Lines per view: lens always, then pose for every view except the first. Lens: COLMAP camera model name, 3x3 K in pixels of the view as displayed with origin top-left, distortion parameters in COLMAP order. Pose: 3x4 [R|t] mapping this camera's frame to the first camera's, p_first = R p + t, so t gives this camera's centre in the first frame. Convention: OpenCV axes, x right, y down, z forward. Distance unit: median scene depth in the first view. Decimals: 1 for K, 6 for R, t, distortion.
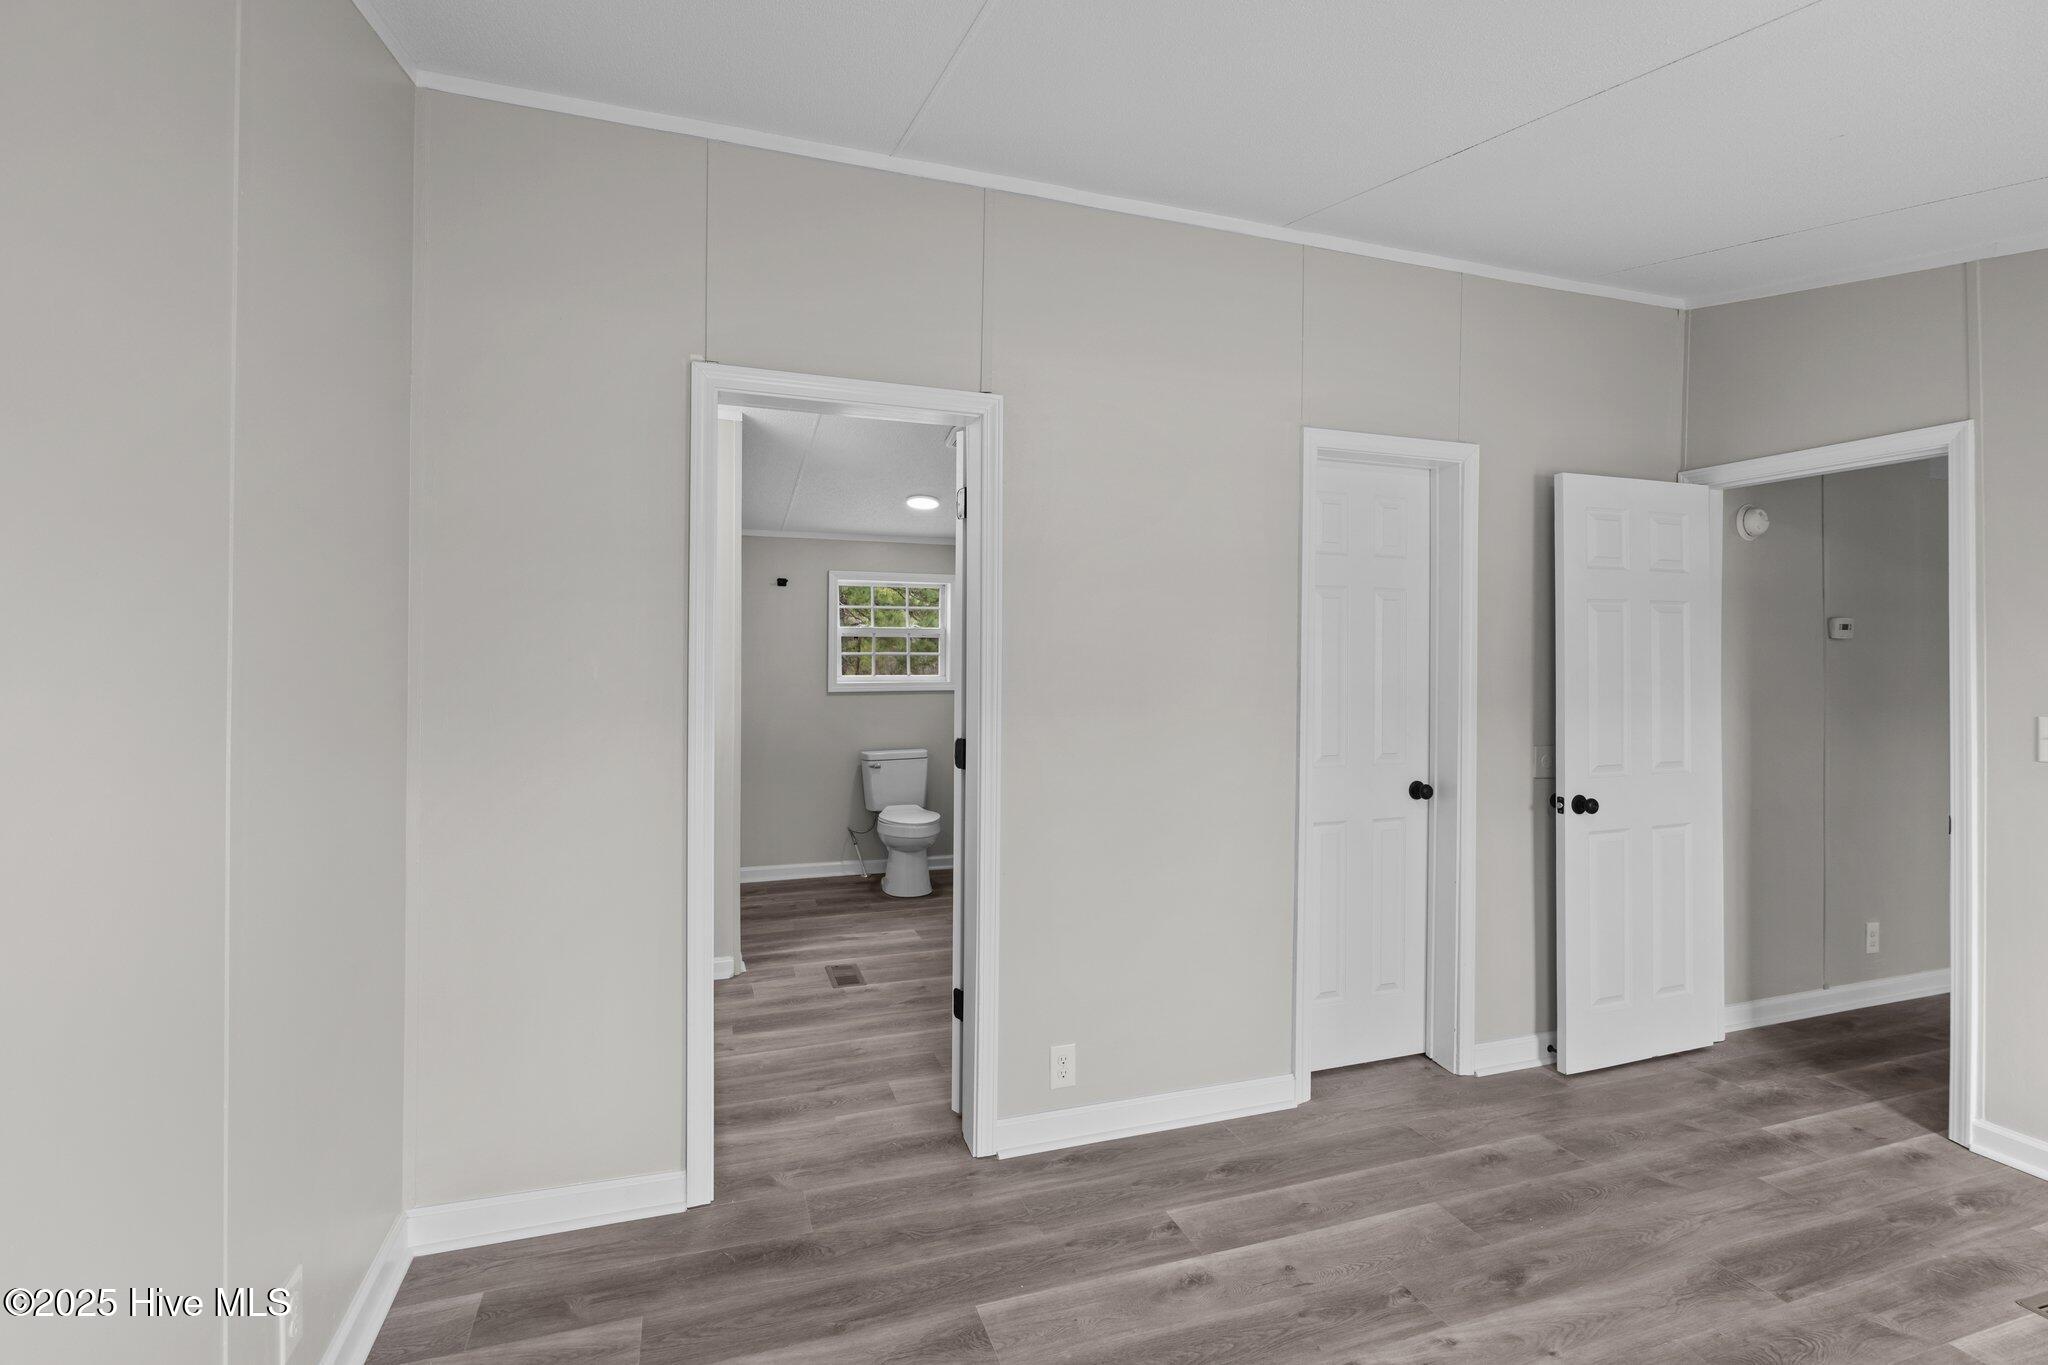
lens RADIAL K [[944.8, 0, 1024.0], [0, 944.8, 682.5], [0, 0, 1]] dist [0.024447, 0.000052]
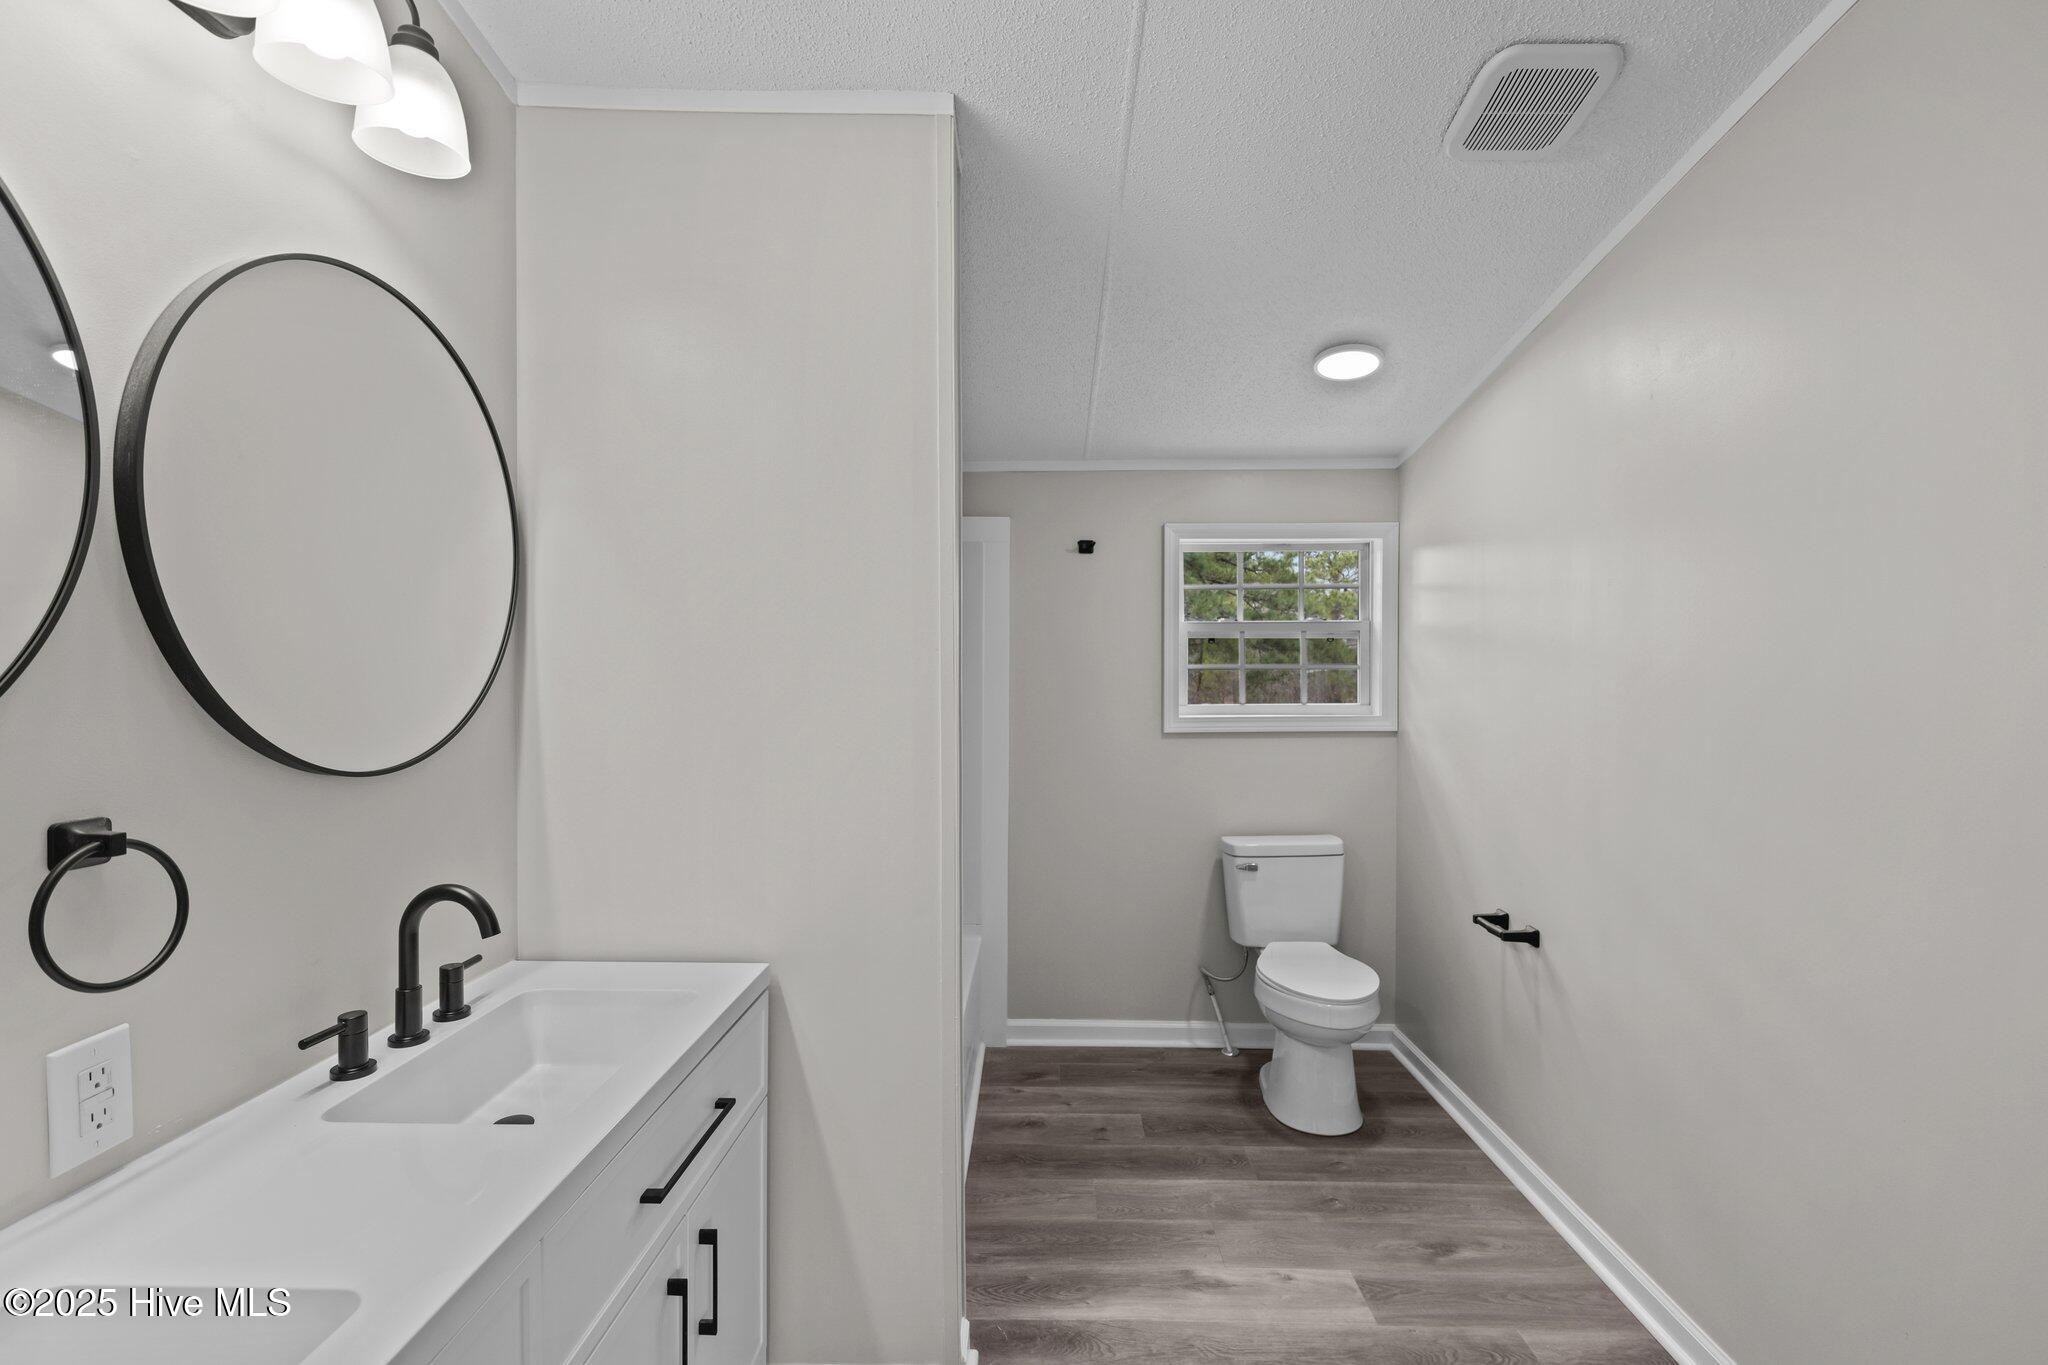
lens RADIAL K [[944.8, 0, 1024.0], [0, 944.8, 682.5], [0, 0, 1]] dist [0.024447, 0.000052]
pose [[0.936576, -0.006303, -0.350409, -0.084245], [-0.001917, 0.999731, -0.023105, -0.007990], [0.350460, 0.022311, 0.936312, 0.426932]]
